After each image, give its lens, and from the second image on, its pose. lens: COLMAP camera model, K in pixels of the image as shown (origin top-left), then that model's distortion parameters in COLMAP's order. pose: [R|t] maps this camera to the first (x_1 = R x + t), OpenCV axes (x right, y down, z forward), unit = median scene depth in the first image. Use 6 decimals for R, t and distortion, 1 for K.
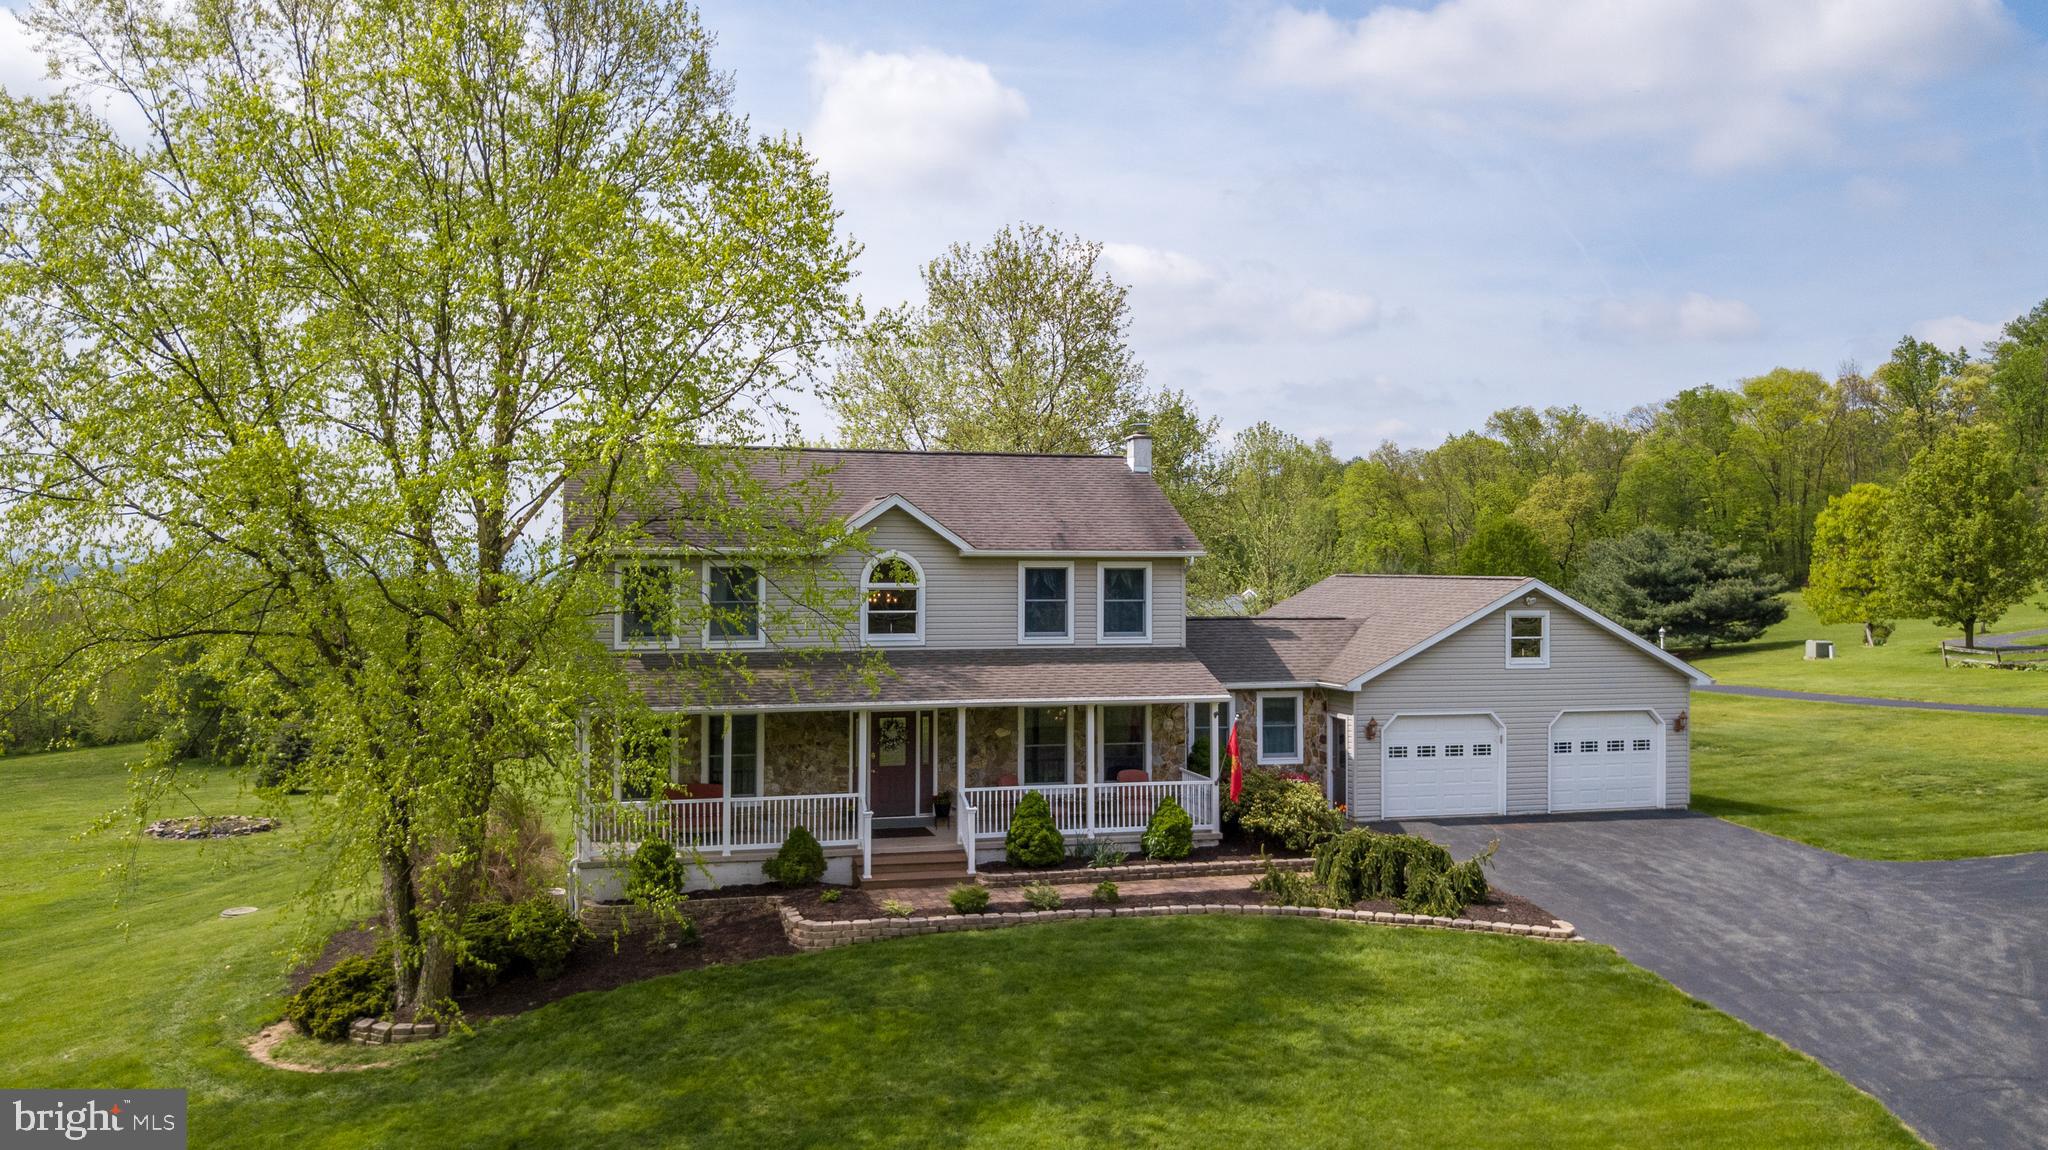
lens RADIAL K [[1557.1, 0, 1020.7], [0, 1557.1, 558.6], [0, 0, 1]] dist [-0.023584, 0.009645]
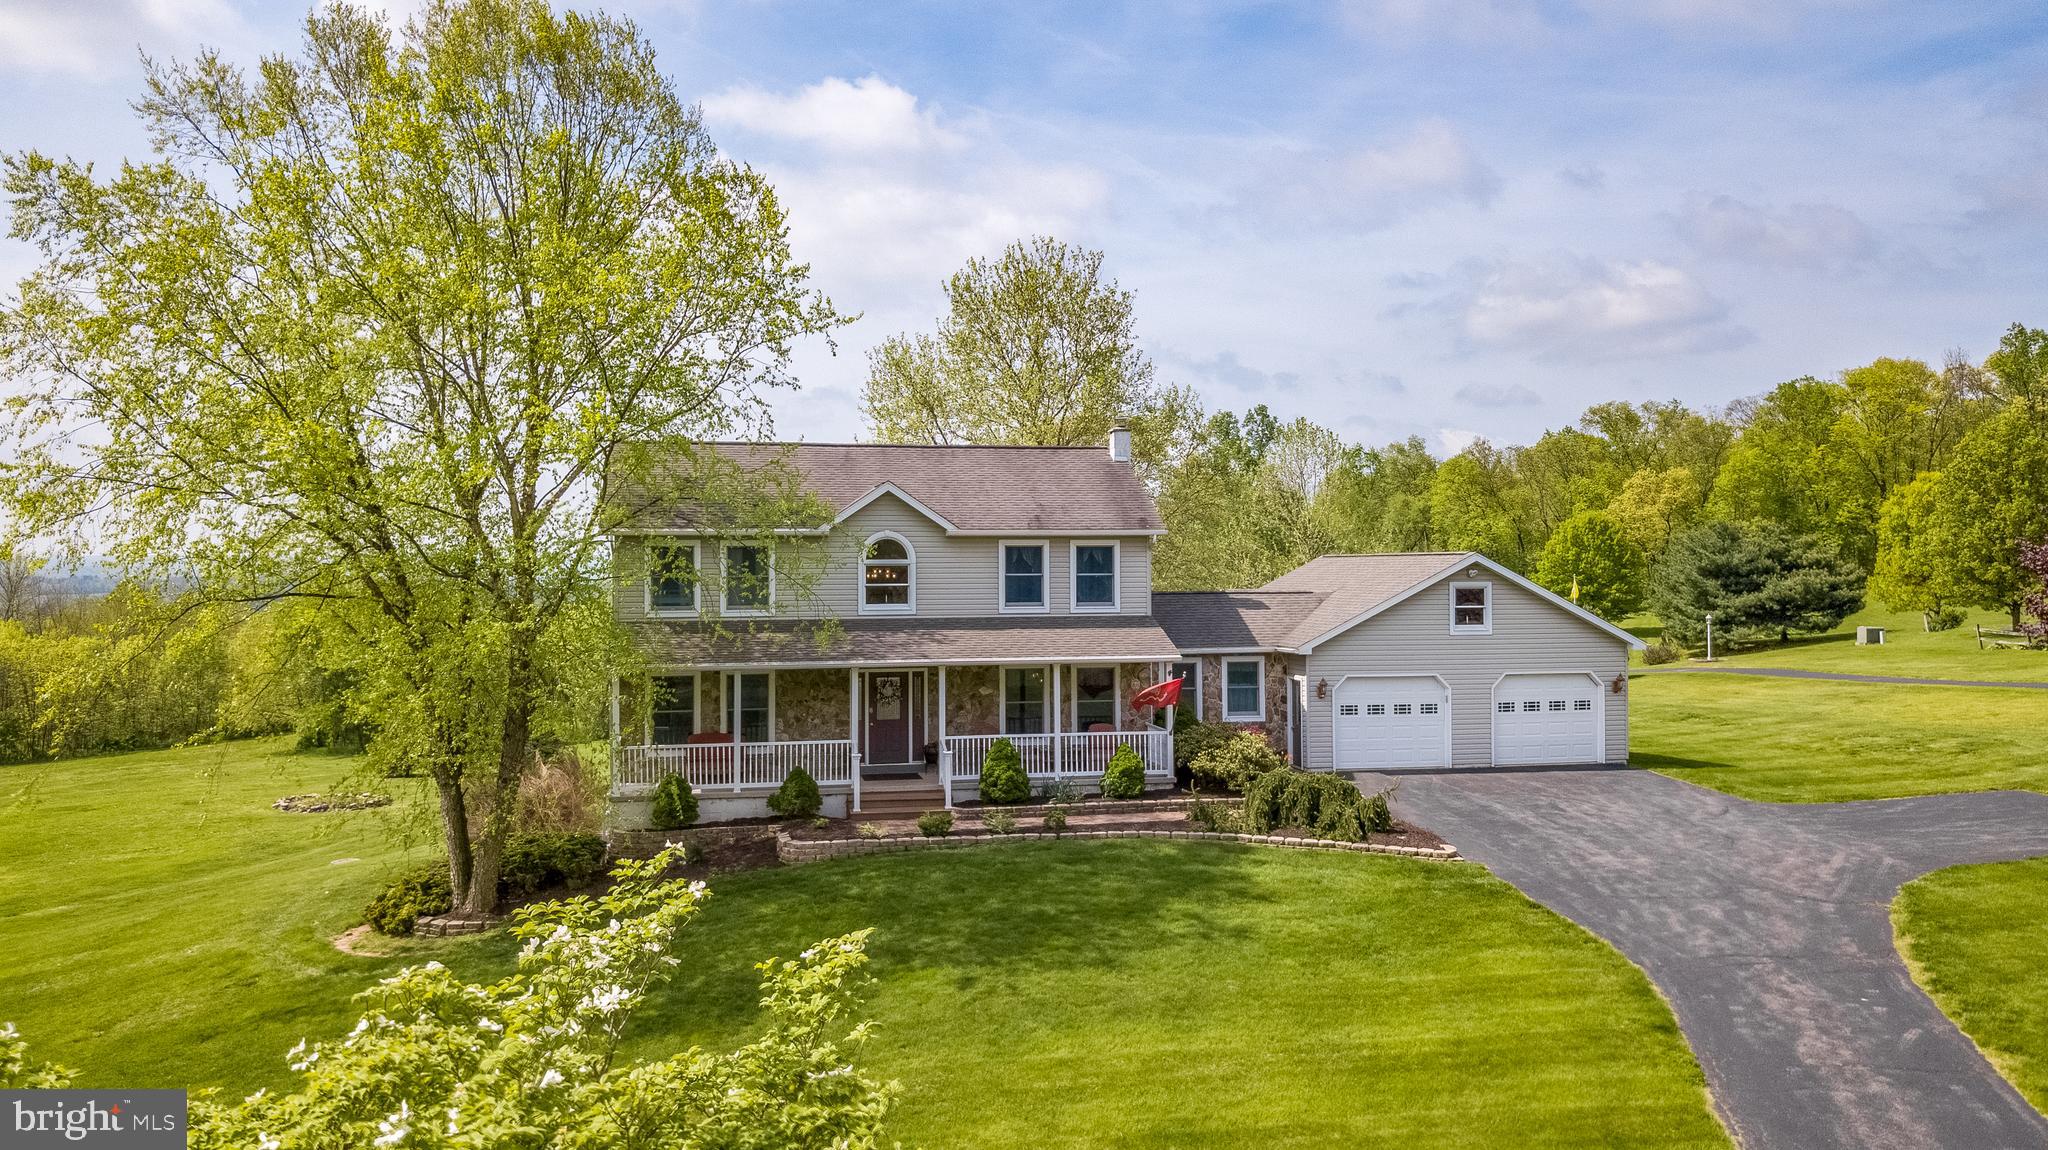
lens RADIAL K [[1557.1, 0, 1033.9], [0, 1557.1, 575.4], [0, 0, 1]] dist [-0.023584, 0.009645]
pose [[0.997877, -0.008578, -0.064559, 0.096566], [0.009089, 0.999930, 0.007628, 0.019045], [0.064489, -0.008199, 0.997885, -0.129444]]
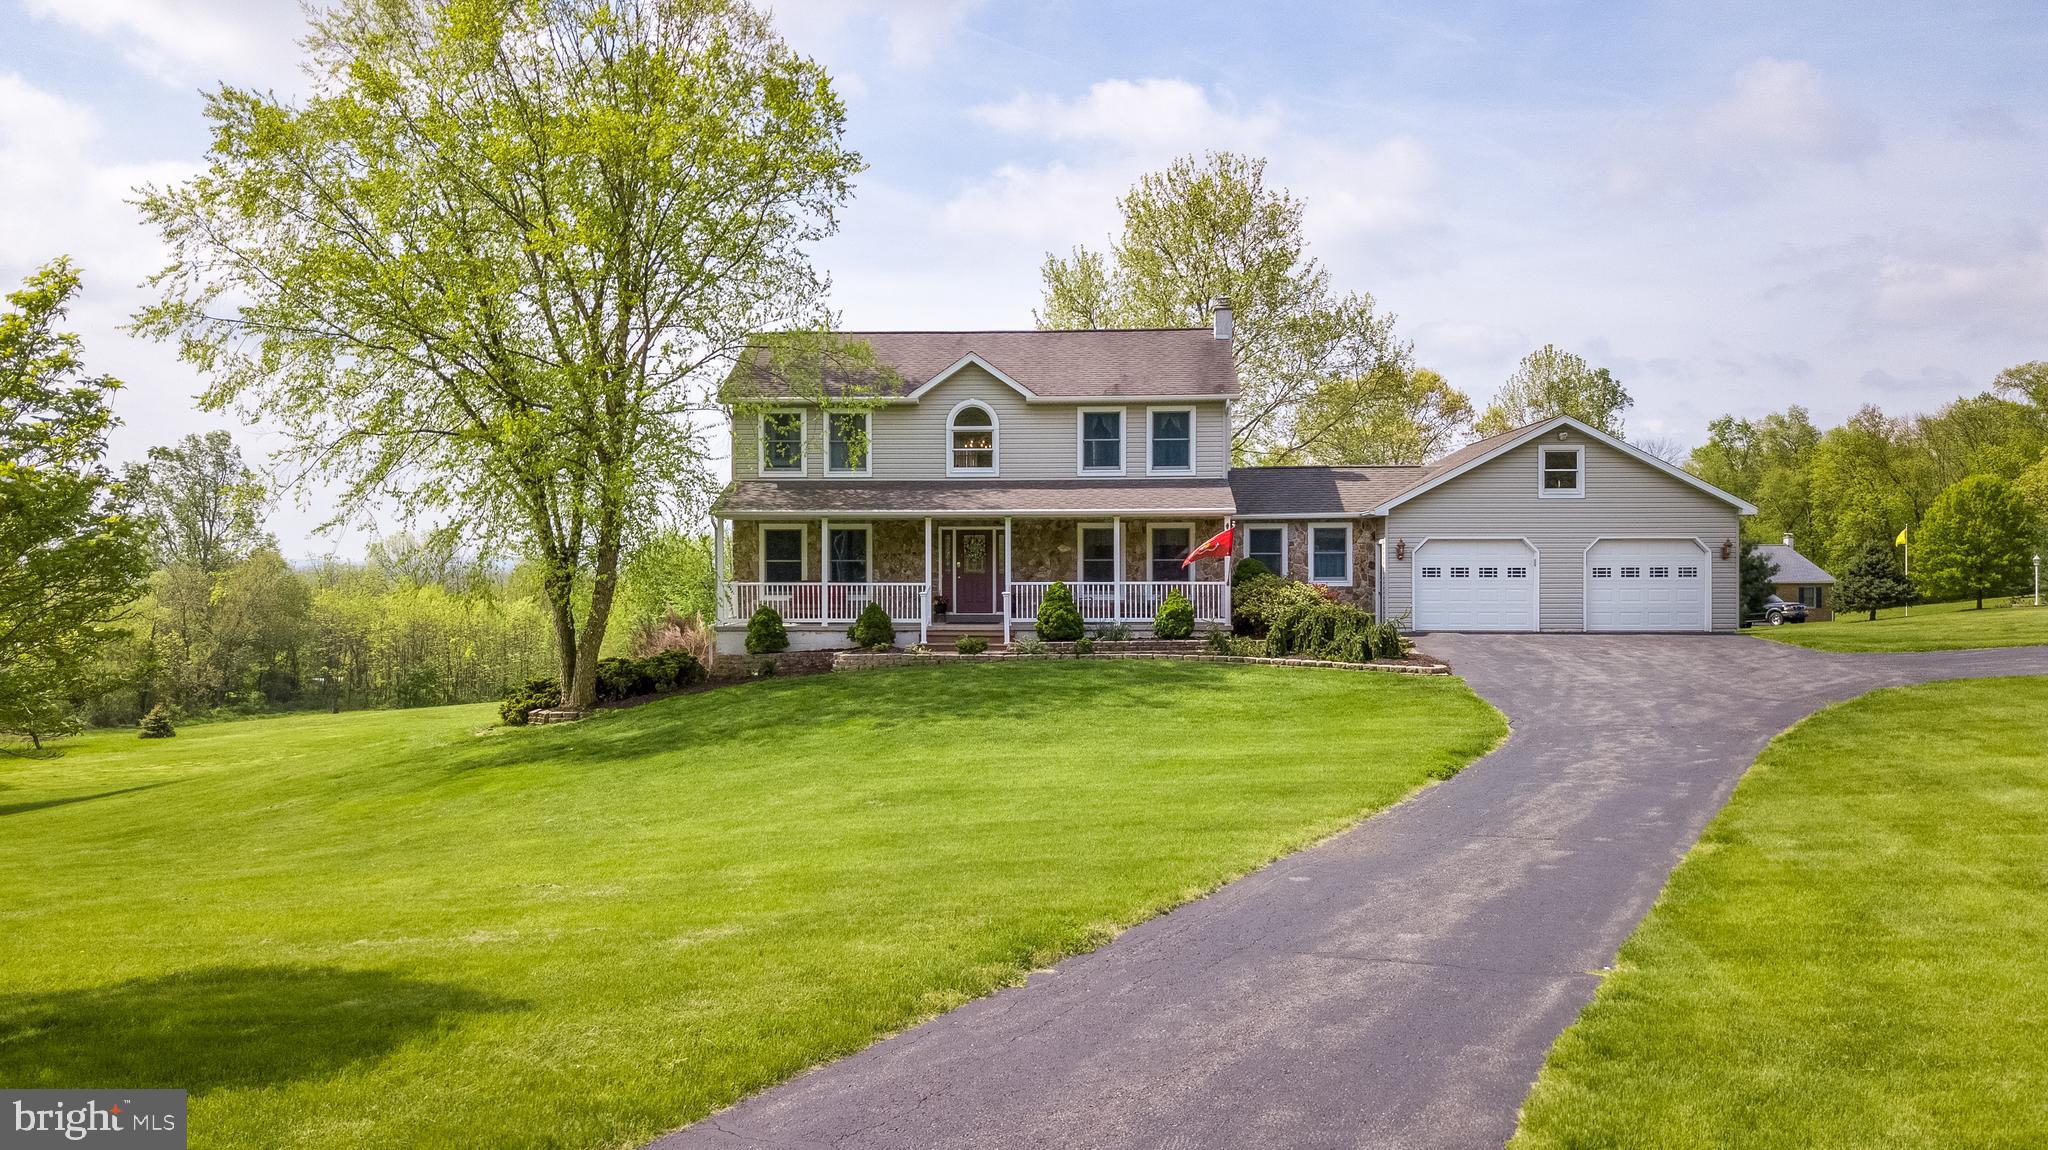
lens RADIAL K [[1557.1, 0, 1032.8], [0, 1557.1, 577.1], [0, 0, 1]] dist [-0.023584, 0.009645]
pose [[0.951713, -0.007739, -0.306893, 0.334517], [0.009539, 0.999945, 0.004368, 0.128030], [0.306842, -0.007085, 0.951734, -0.165397]]
